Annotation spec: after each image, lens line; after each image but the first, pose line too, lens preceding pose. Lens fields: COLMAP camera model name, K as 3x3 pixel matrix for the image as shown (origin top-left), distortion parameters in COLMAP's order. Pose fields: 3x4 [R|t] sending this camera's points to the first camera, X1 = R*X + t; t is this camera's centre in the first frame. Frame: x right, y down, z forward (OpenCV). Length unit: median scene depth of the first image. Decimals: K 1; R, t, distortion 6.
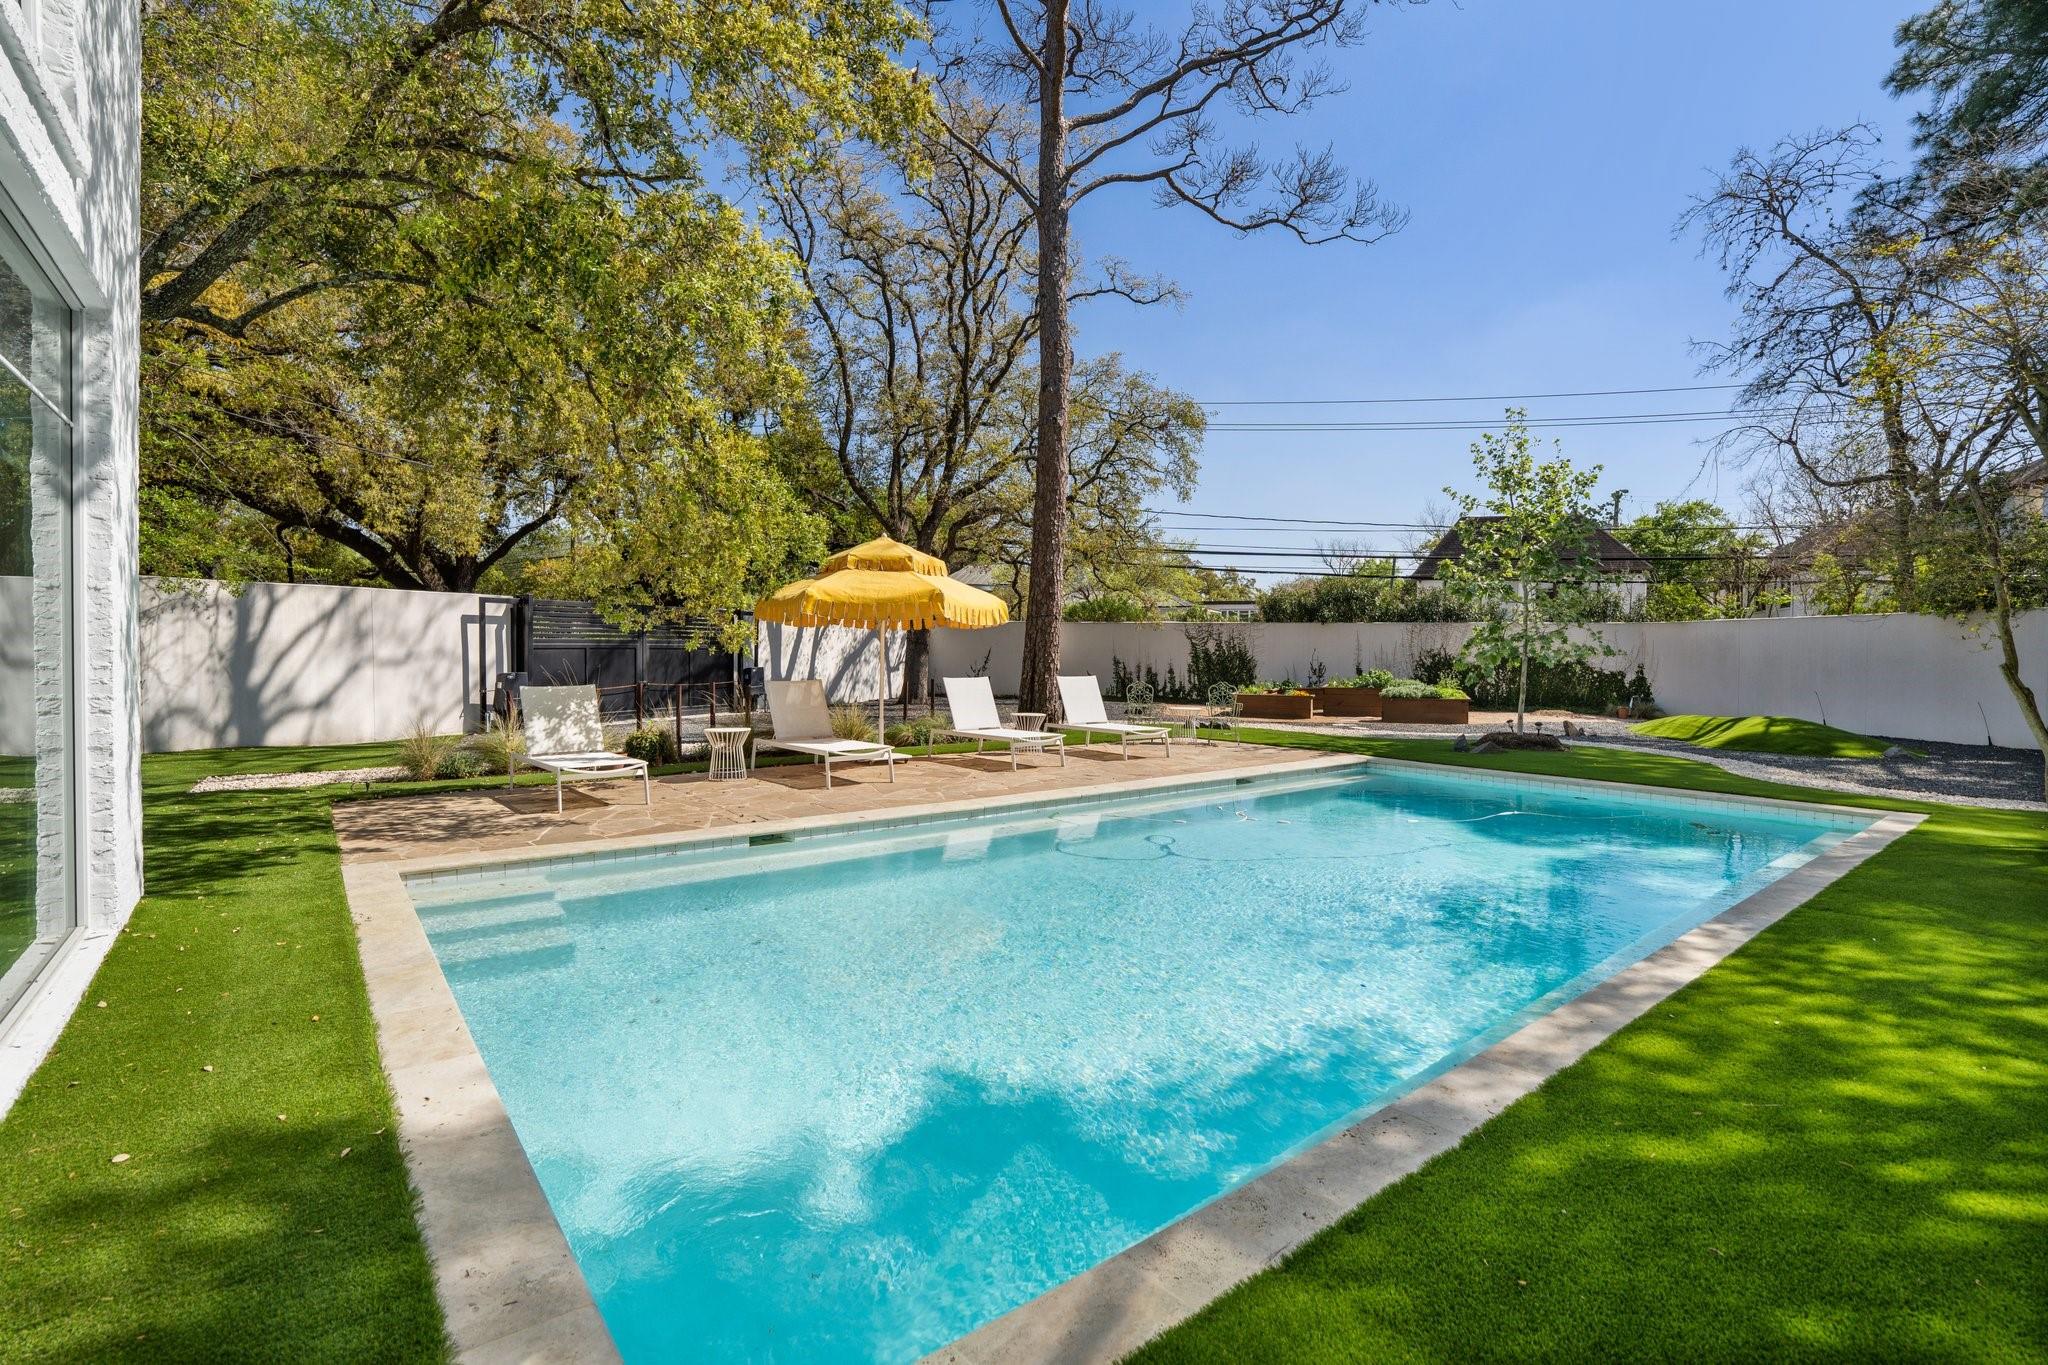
lens RADIAL K [[926.5, 0, 1042.7], [0, 926.5, 672.8], [0, 0, 1]] dist [-0.020404, 0.006952]
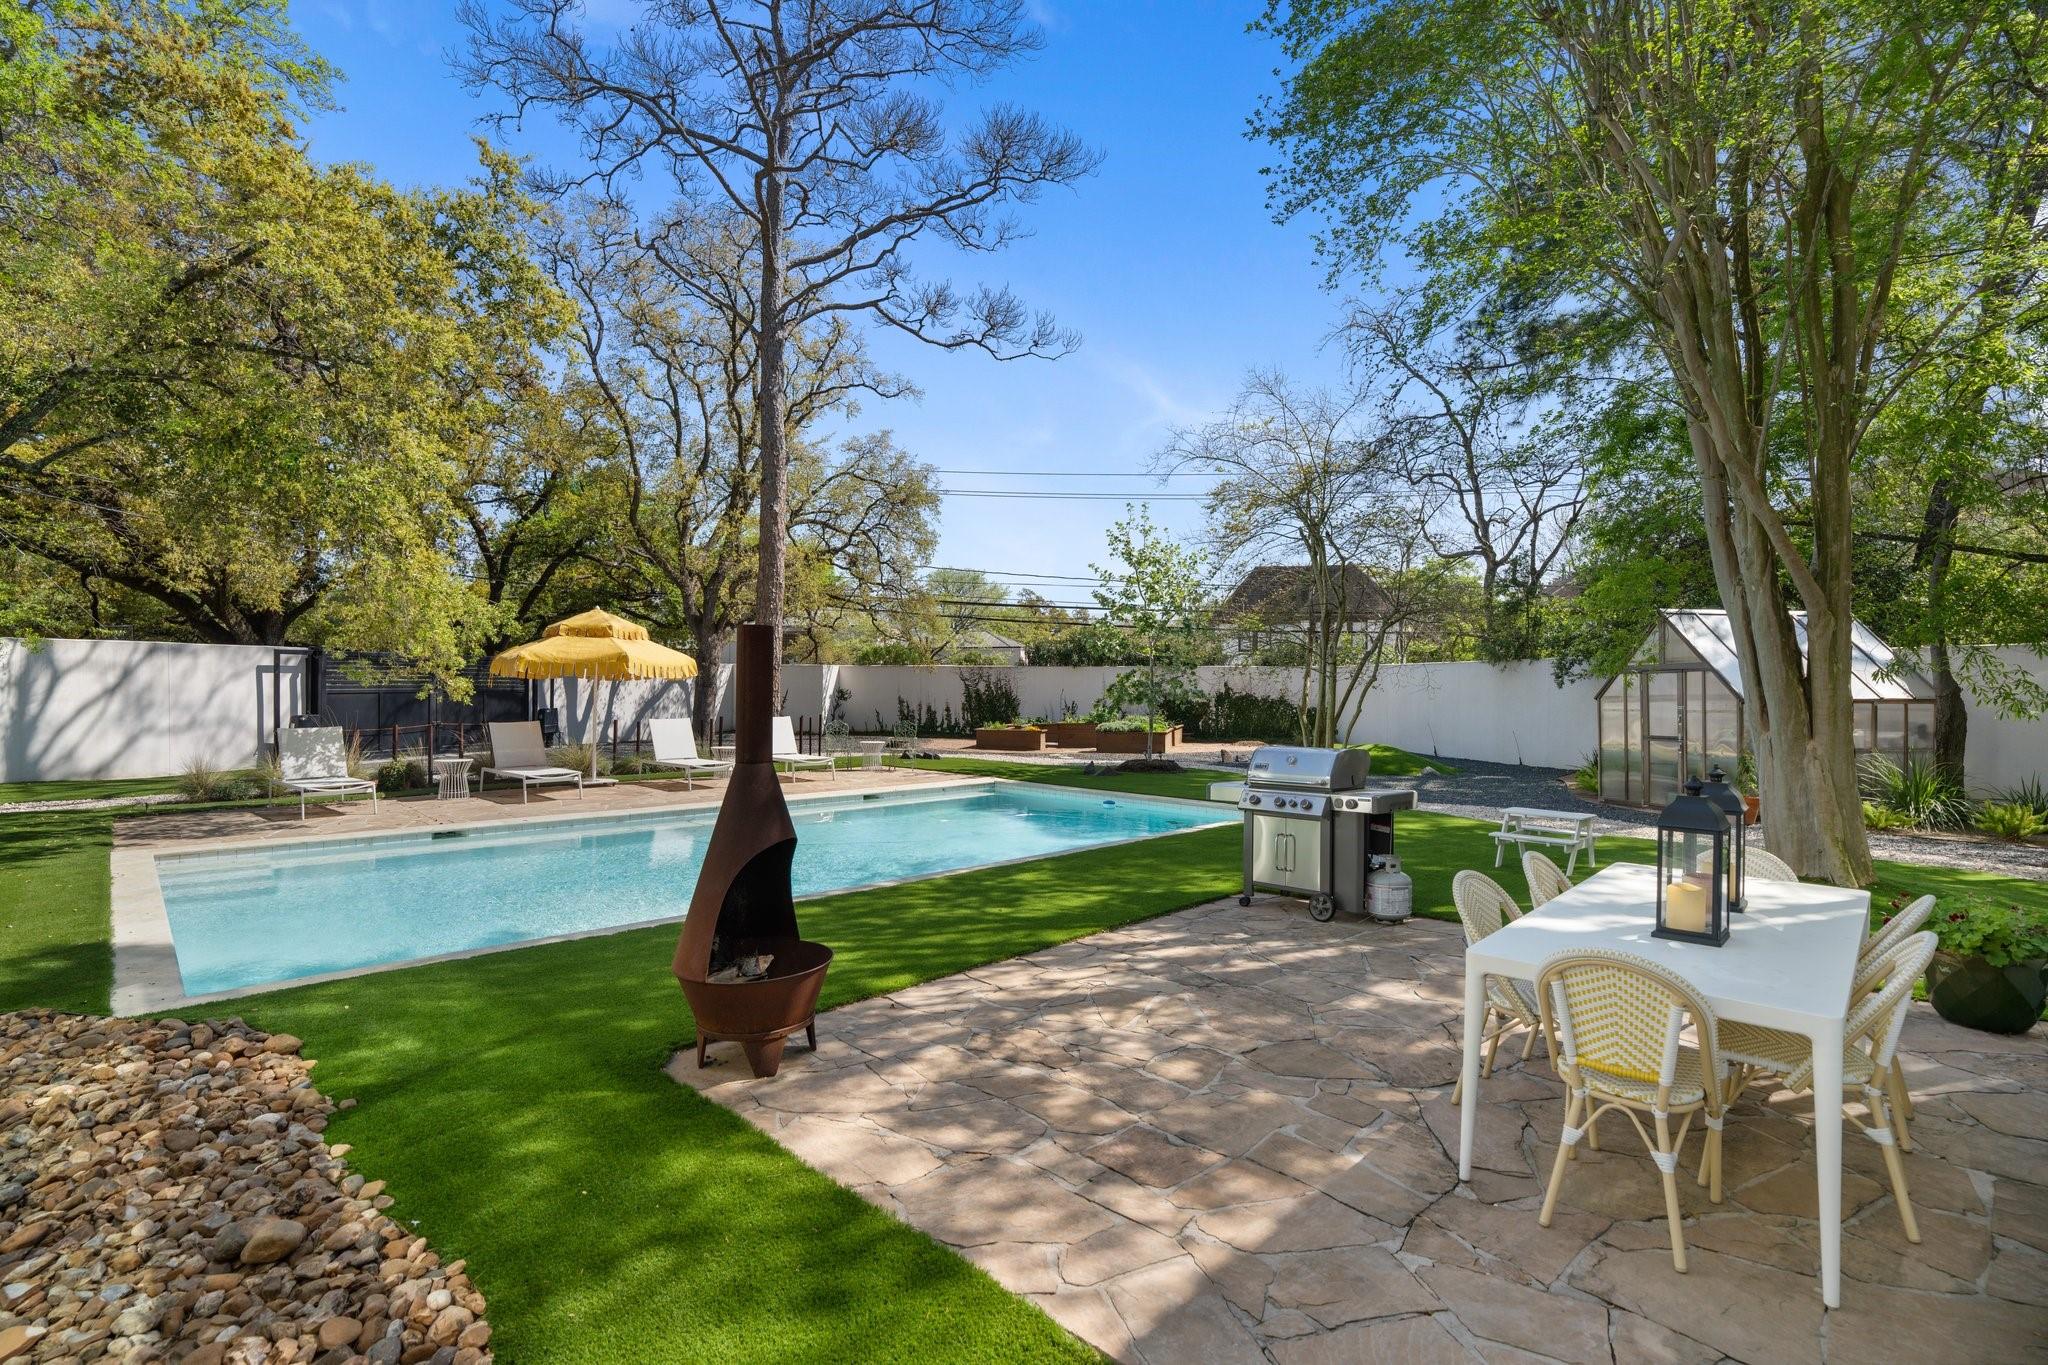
lens RADIAL K [[926.5, 0, 1017.7], [0, 926.5, 693.8], [0, 0, 1]] dist [-0.020404, 0.006952]
pose [[0.995626, -0.003425, 0.093364, 0.203773], [0.004876, 0.999871, -0.015315, -0.005057], [-0.093300, 0.015704, 0.995514, -0.224462]]
